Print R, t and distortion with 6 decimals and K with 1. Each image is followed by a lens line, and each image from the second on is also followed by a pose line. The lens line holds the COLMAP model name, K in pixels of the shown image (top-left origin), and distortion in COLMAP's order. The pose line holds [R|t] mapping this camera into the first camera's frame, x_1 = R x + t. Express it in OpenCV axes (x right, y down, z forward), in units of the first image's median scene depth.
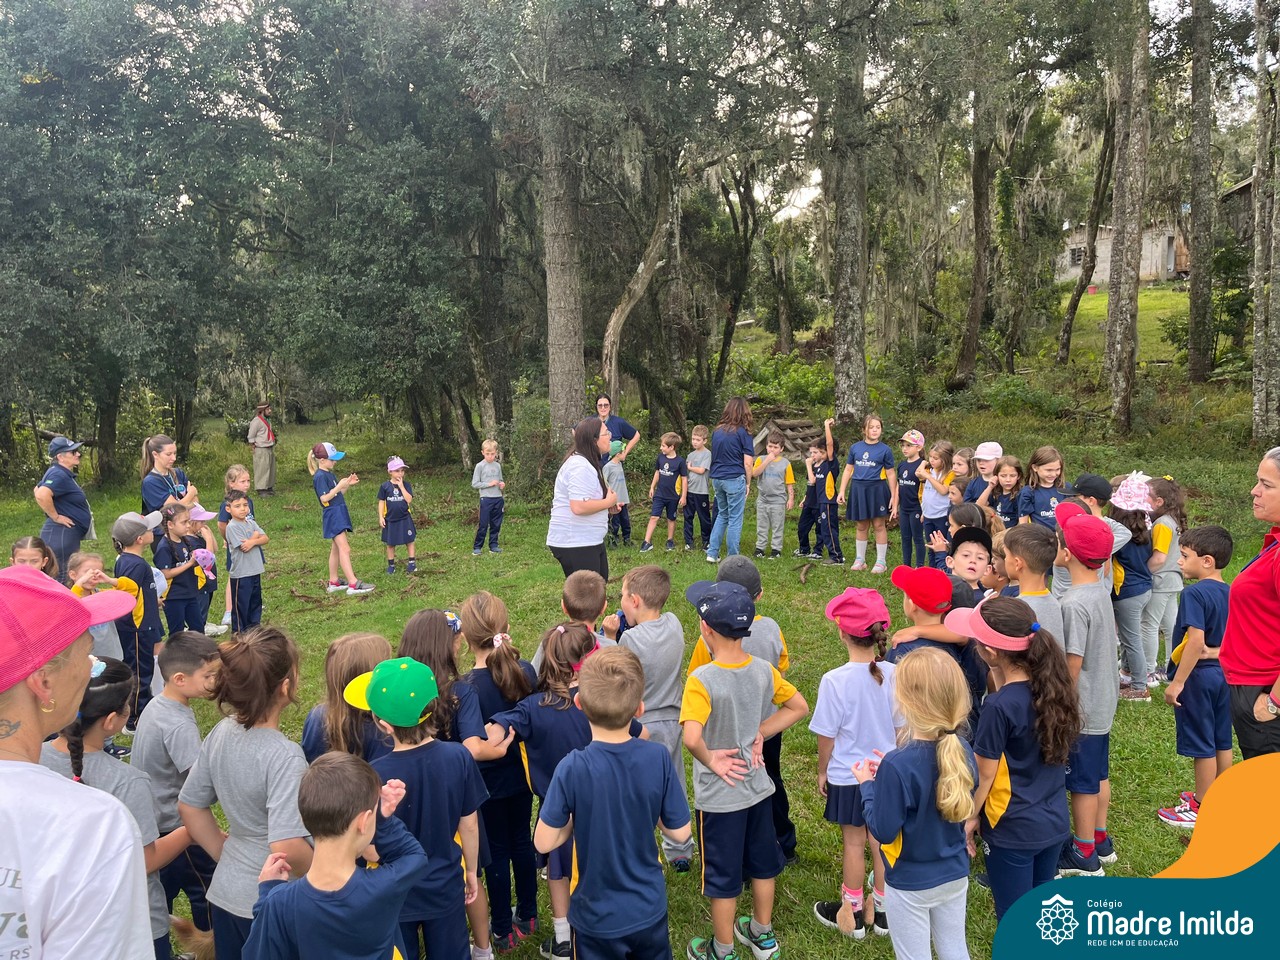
lens RADIAL K [[965.7, 0, 640.1], [0, 965.7, 477.8], [0, 0, 1]] dist [0.005870, -0.001174]
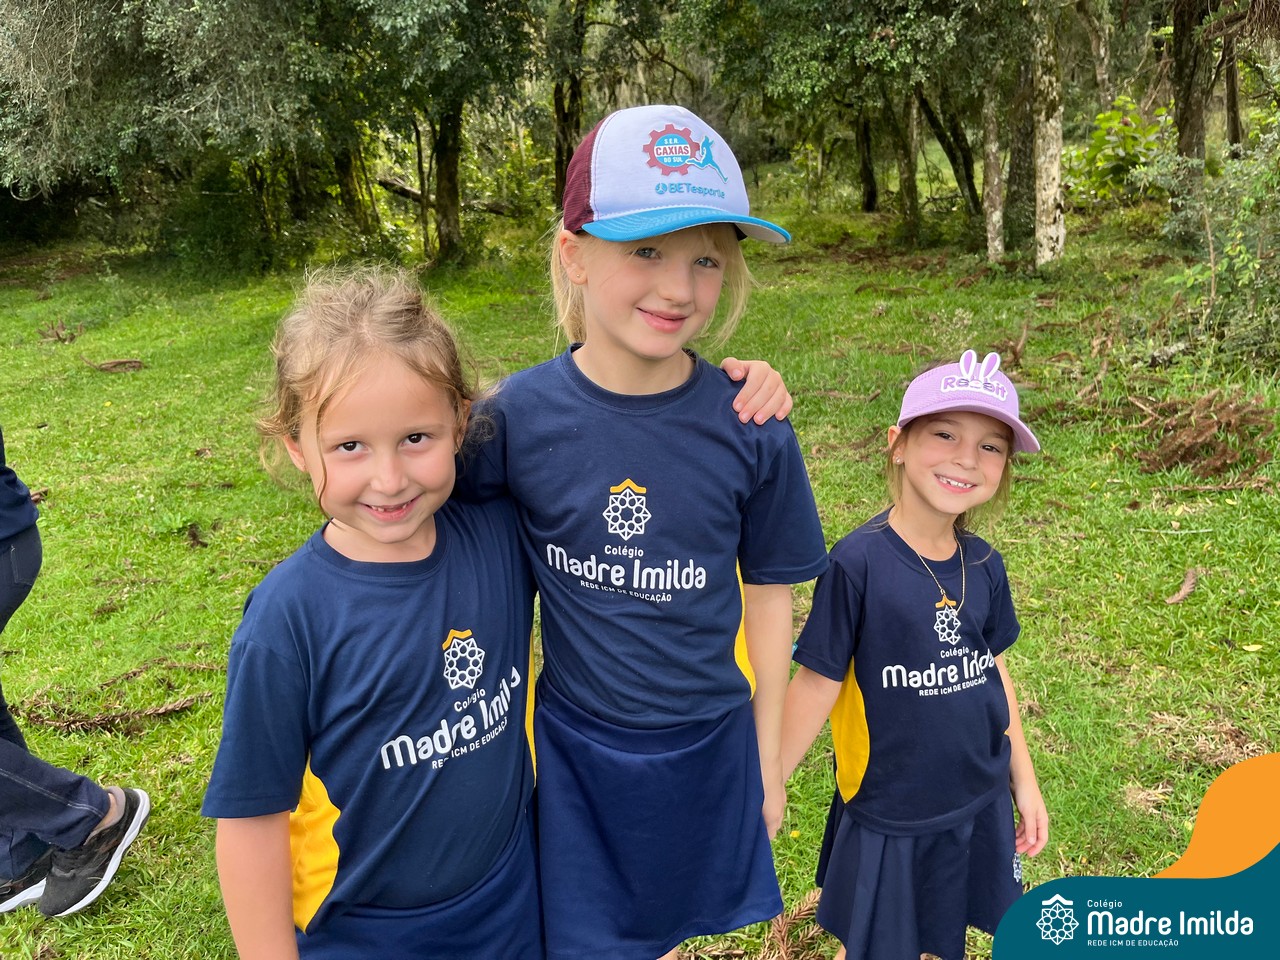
lens RADIAL K [[965.7, 0, 640.2], [0, 965.7, 480.1], [0, 0, 1]] dist [0.005870, -0.001174]
pose [[0.915359, 0.117044, -0.385251, -0.078011], [-0.025915, 0.971959, 0.233720, -0.005626], [0.401804, -0.203954, 0.892724, 0.233511]]
